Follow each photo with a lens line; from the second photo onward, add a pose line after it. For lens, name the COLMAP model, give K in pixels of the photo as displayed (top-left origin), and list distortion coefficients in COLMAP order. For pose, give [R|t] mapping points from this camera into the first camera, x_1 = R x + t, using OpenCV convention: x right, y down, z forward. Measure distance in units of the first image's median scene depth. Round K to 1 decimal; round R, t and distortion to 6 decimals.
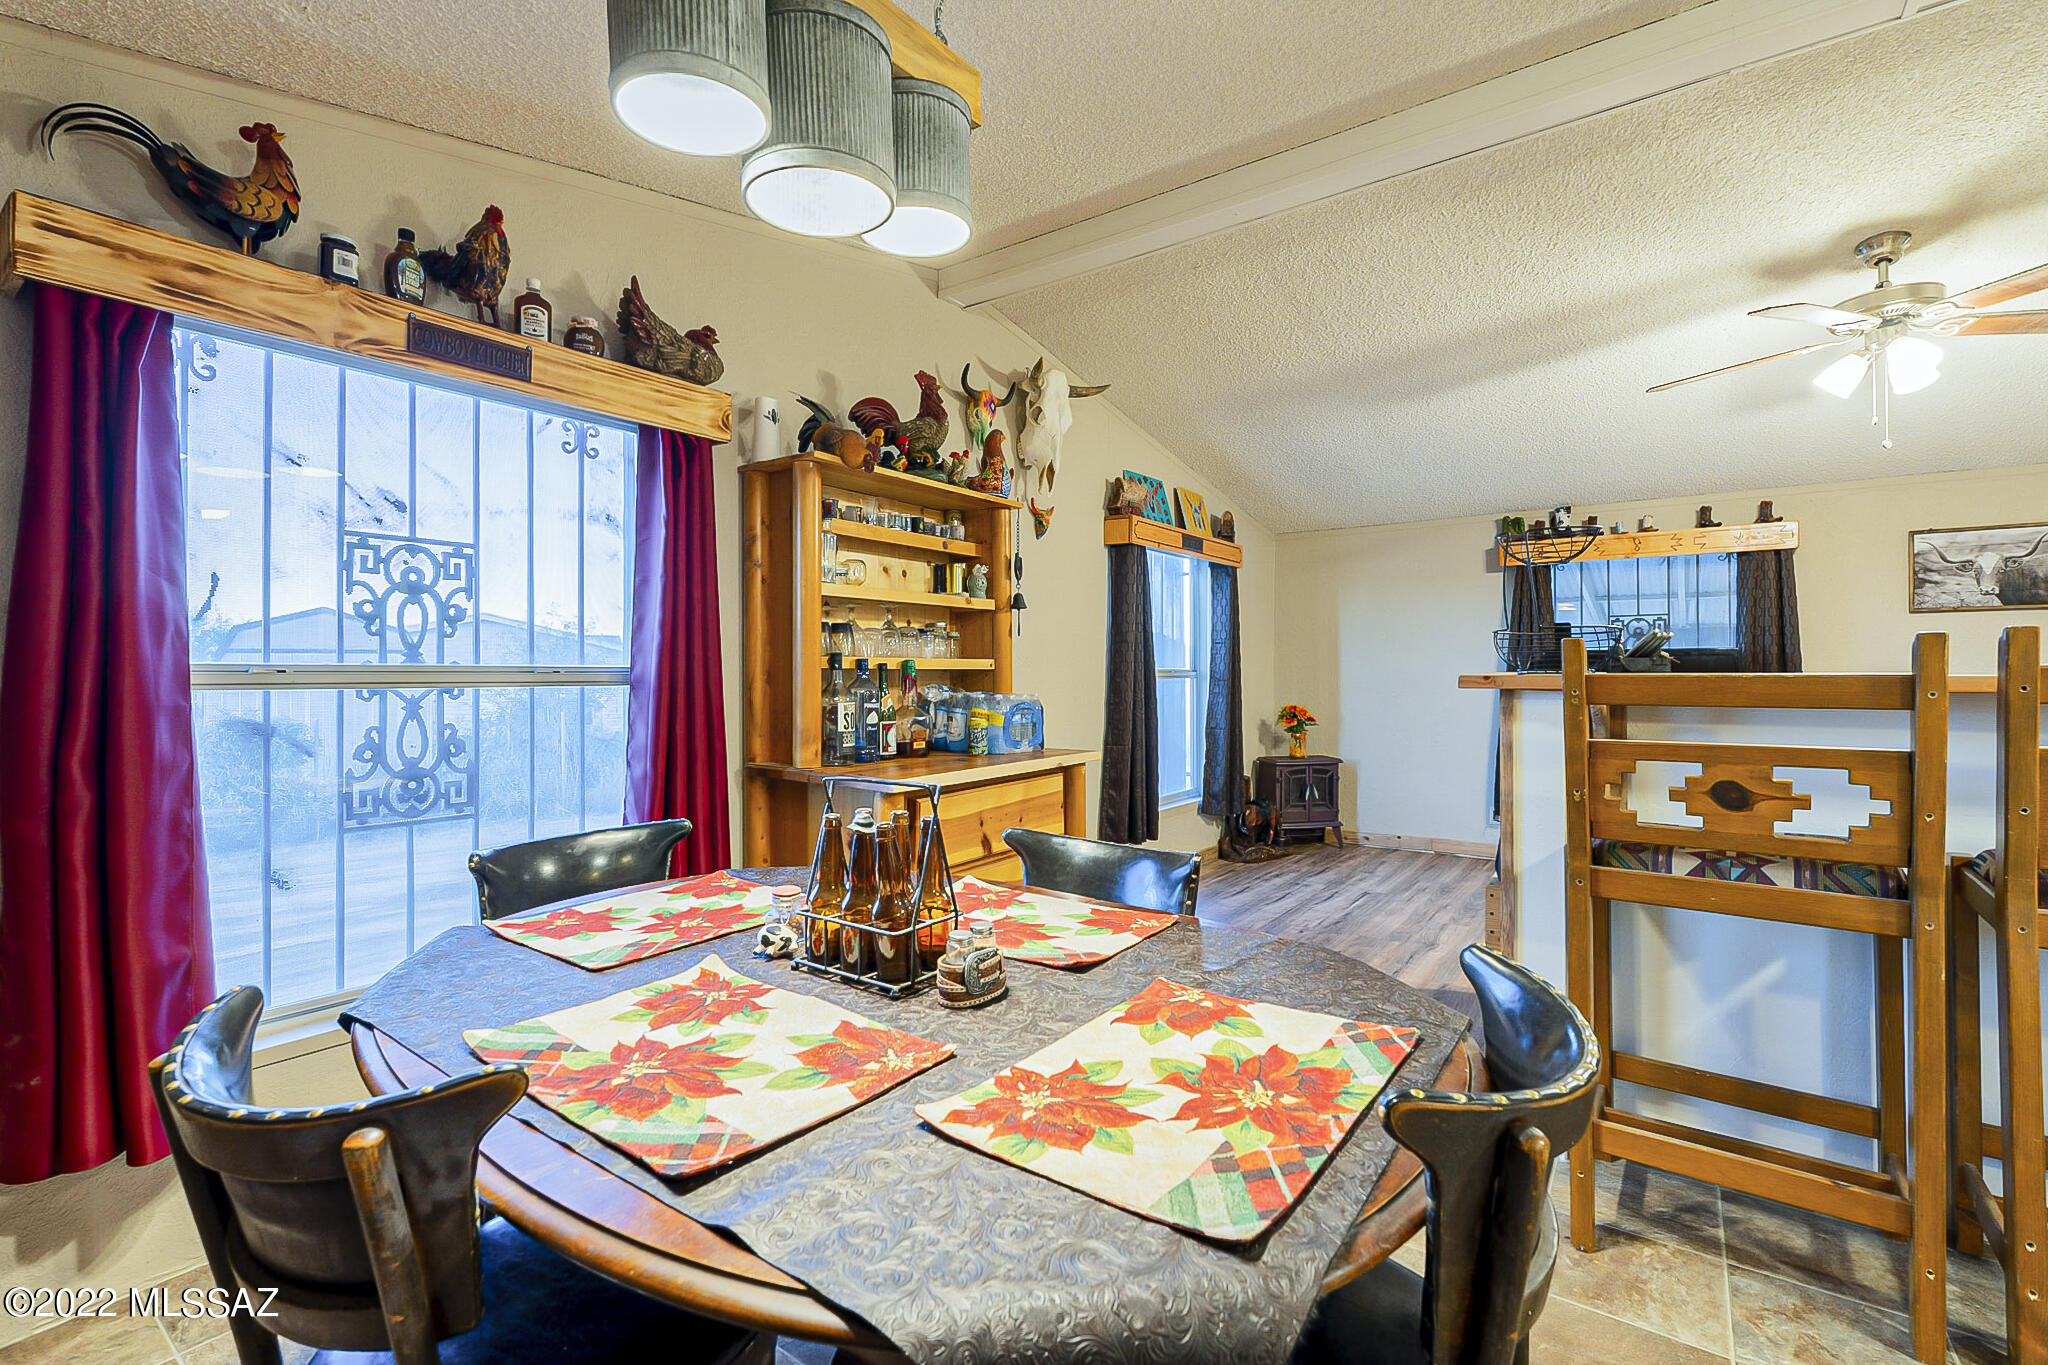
lens RADIAL K [[899.3, 0, 1013.6], [0, 899.3, 665.2], [0, 0, 1]] dist [-0.004889, 0.000318]
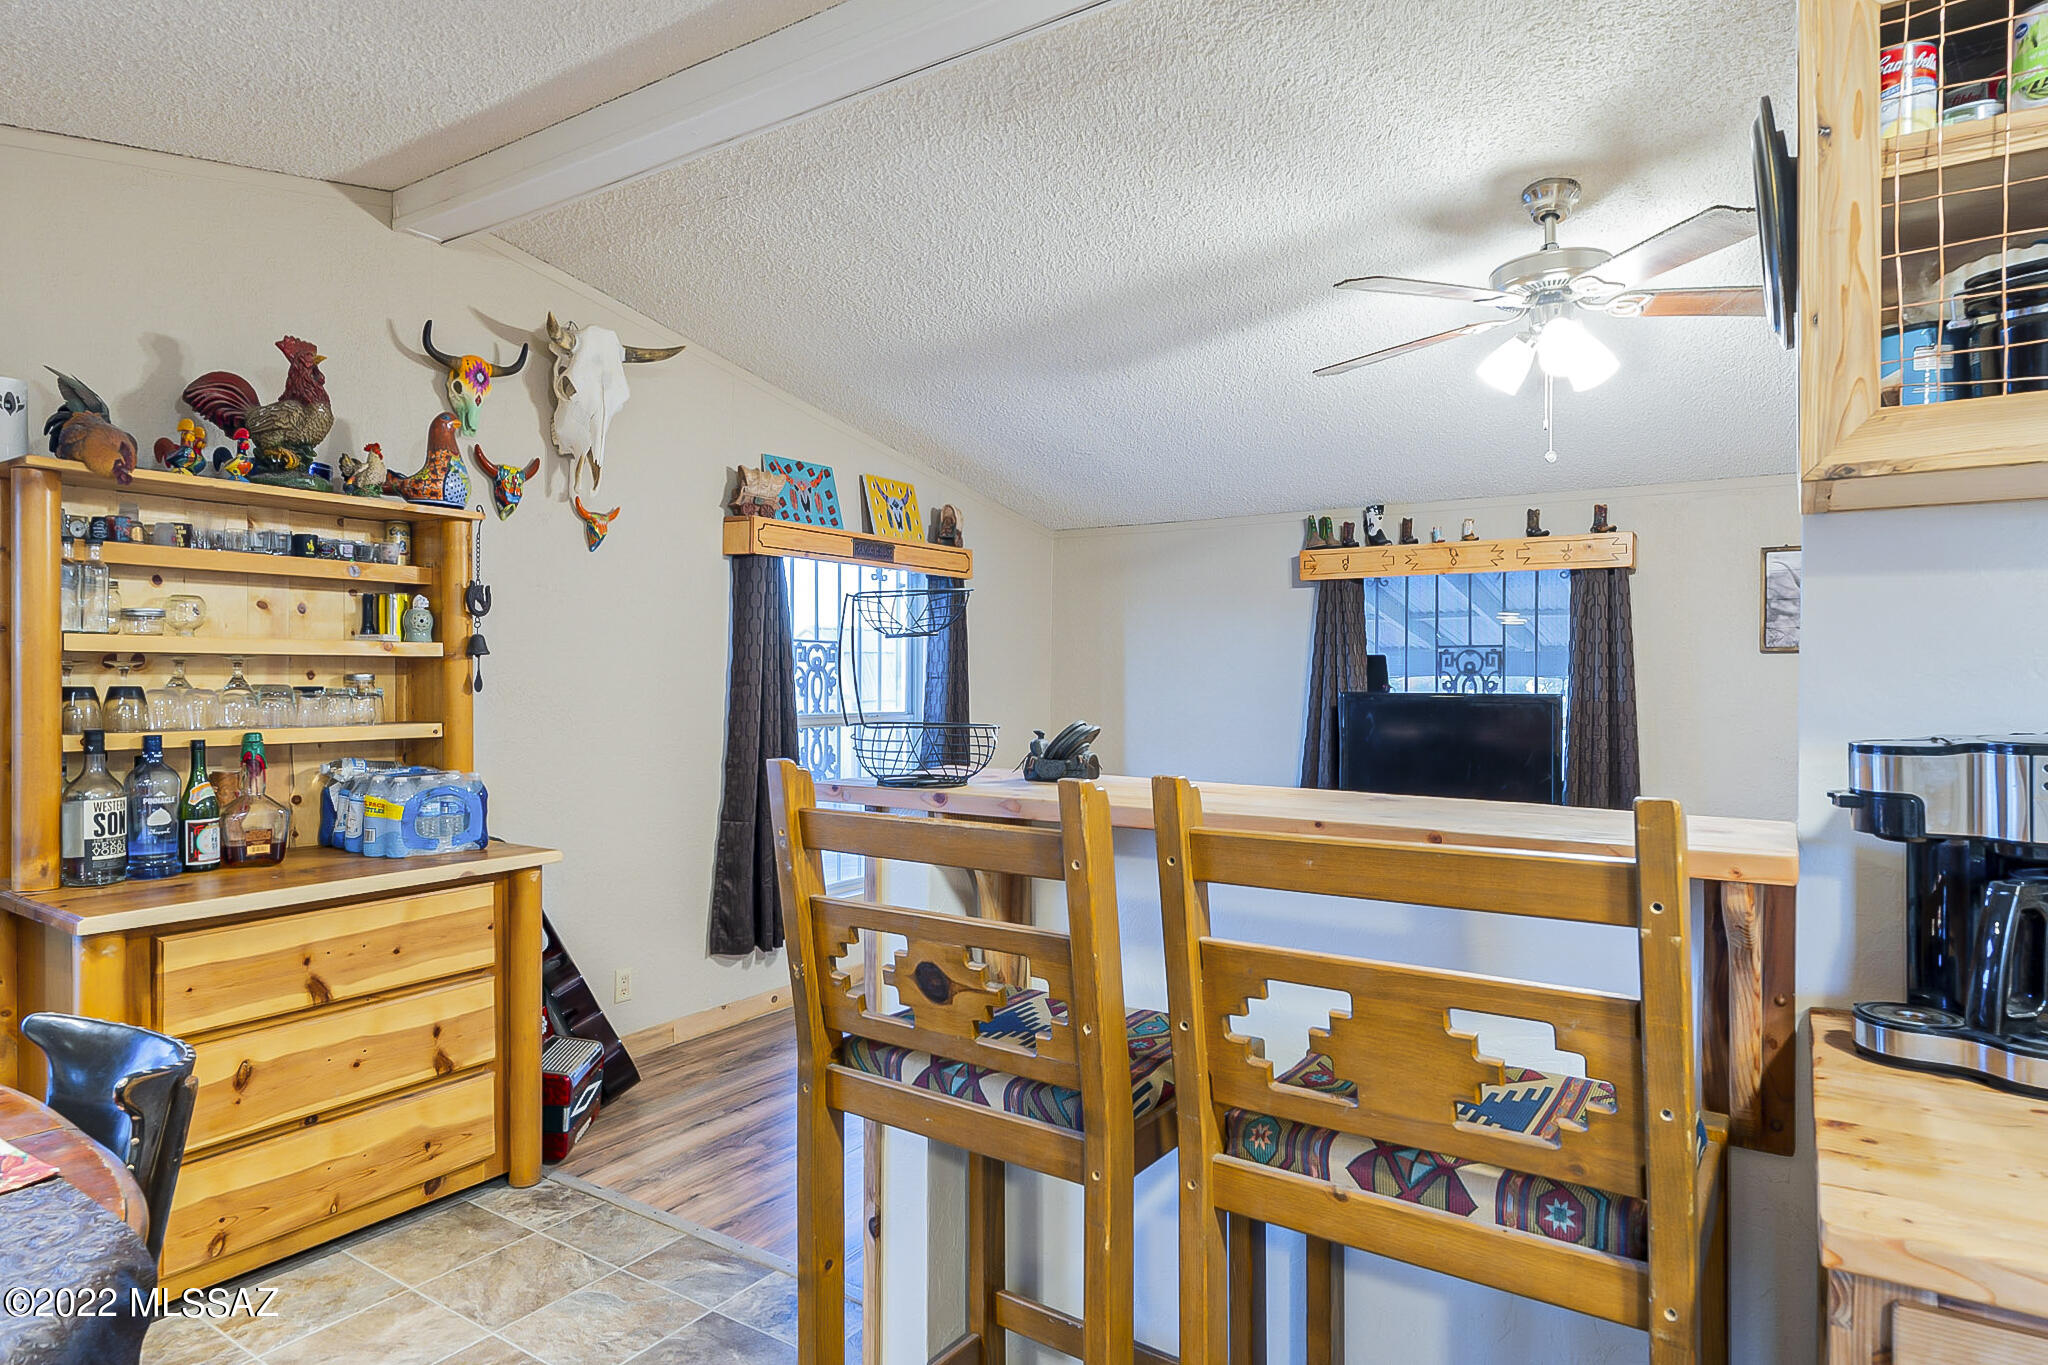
lens RADIAL K [[1155.2, 0, 1016.3], [0, 1155.2, 679.5], [0, 0, 1]] dist [-0.001226, -0.000407]
pose [[0.999086, 0.005613, 0.042381, 0.487643], [-0.006100, 0.999917, 0.011378, -0.066929], [-0.042313, -0.011626, 0.999037, 0.033492]]
